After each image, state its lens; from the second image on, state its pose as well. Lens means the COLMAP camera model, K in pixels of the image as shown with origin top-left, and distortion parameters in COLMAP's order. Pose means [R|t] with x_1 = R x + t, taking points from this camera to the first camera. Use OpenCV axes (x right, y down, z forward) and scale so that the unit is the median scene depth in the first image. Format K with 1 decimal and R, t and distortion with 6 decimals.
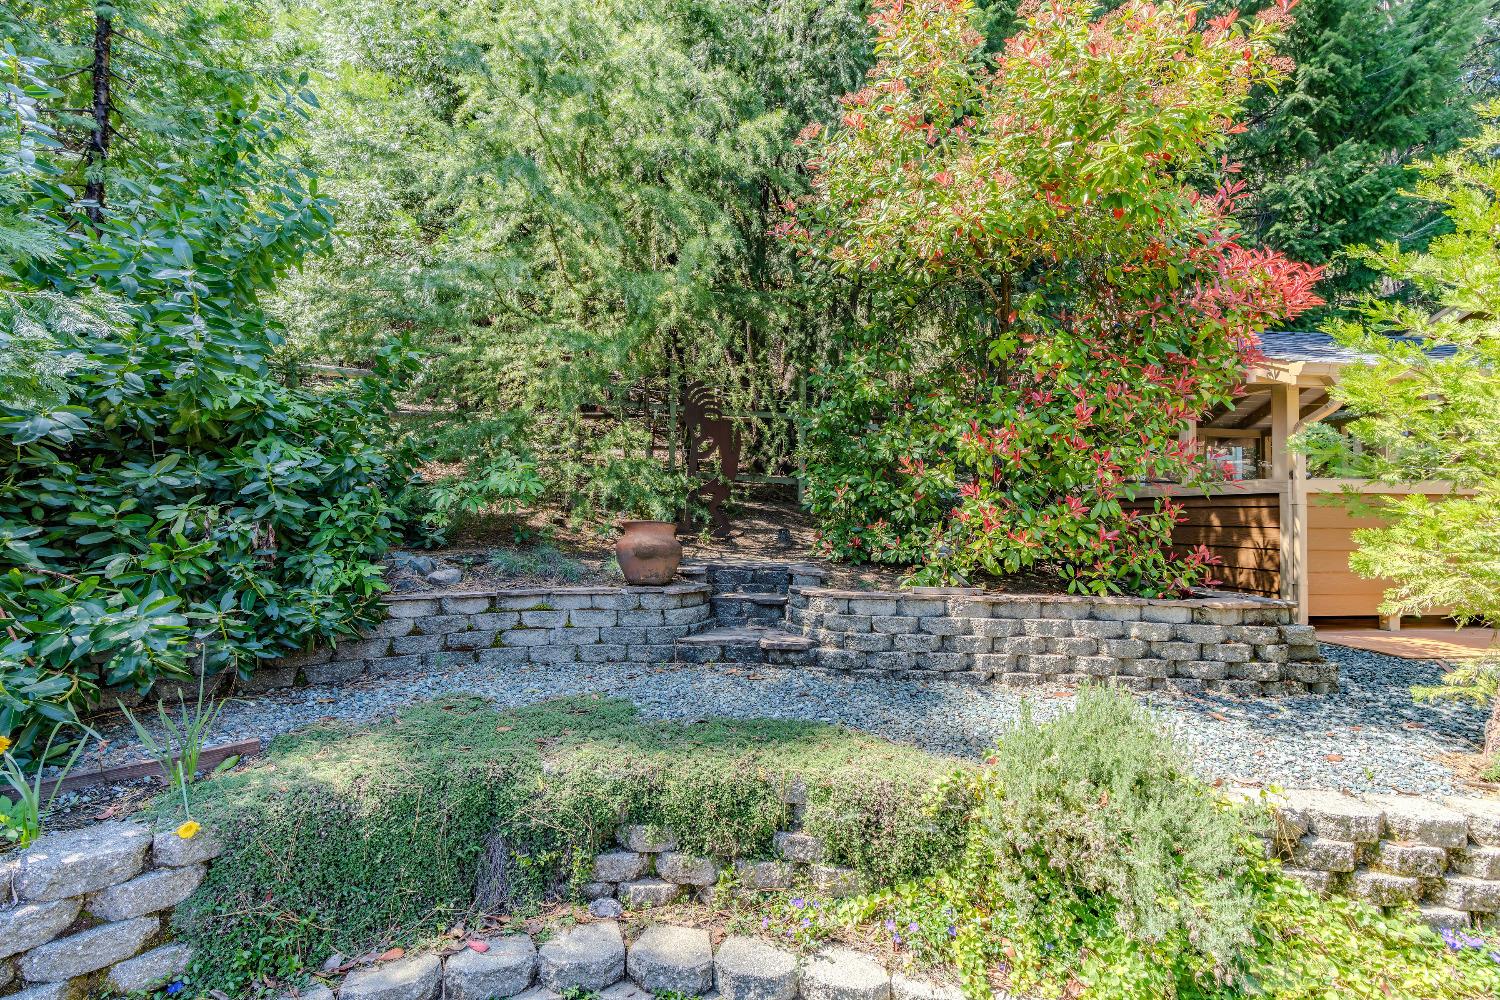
lens RADIAL K [[677.3, 0, 745.2], [0, 677.3, 503.5], [0, 0, 1]] dist [-0.009776, 0.002896]
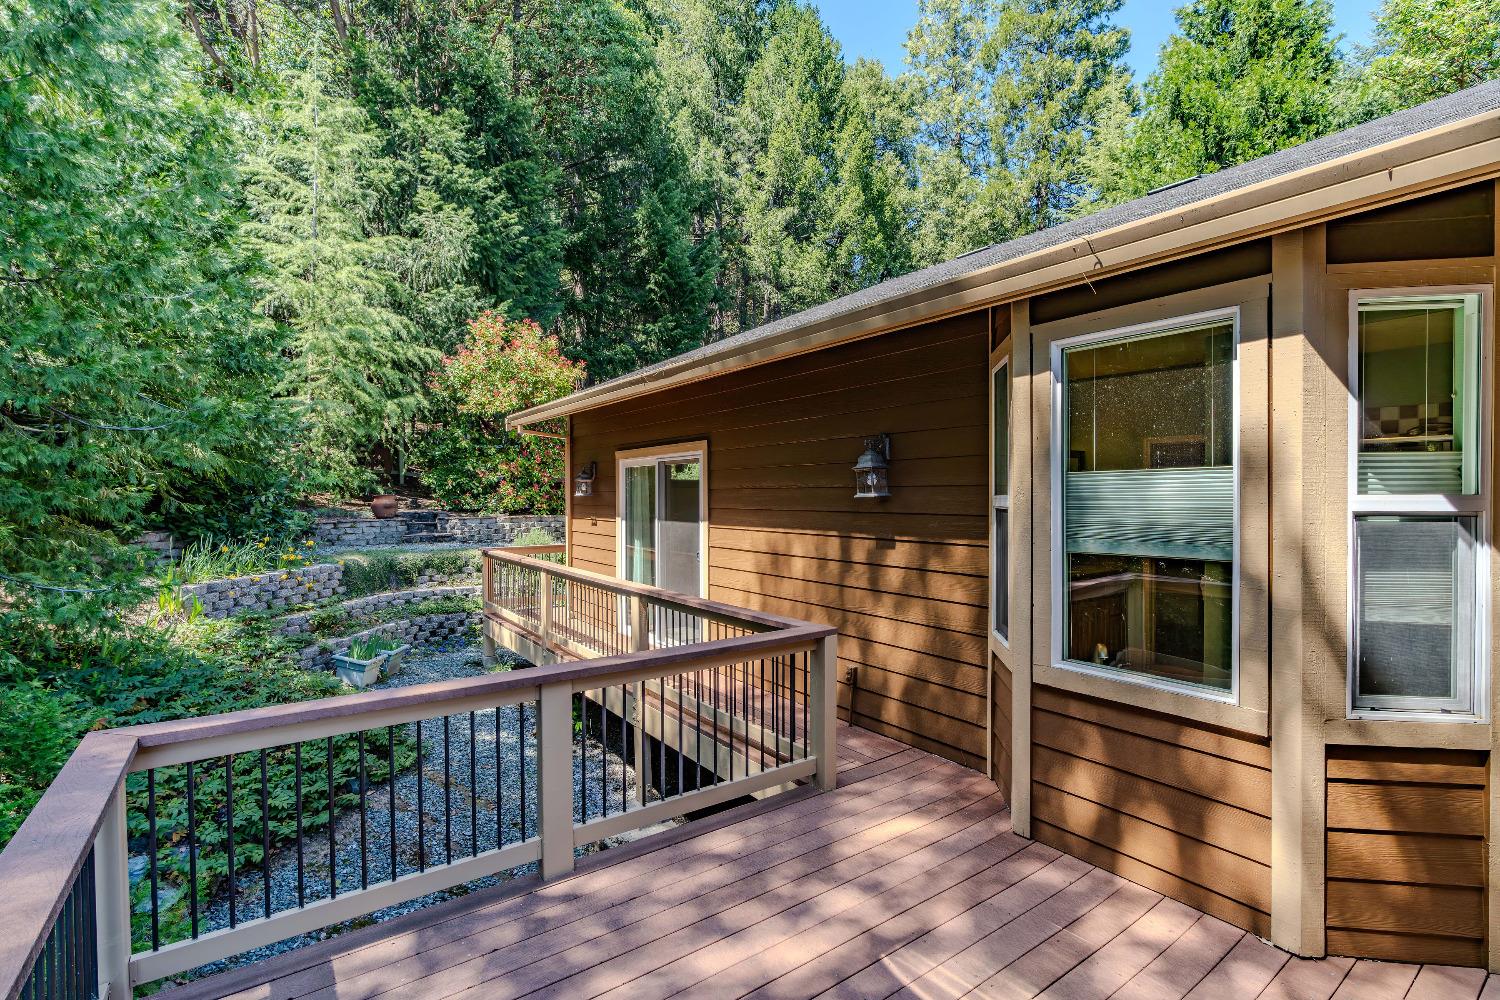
lens RADIAL K [[677.3, 0, 745.2], [0, 677.3, 497.2], [0, 0, 1]] dist [-0.009776, 0.002896]
pose [[0.767439, -0.023107, 0.640705, -0.803068], [0.003531, 0.999487, 0.031816, -0.048011], [-0.641112, -0.022155, 0.767127, -2.083589]]
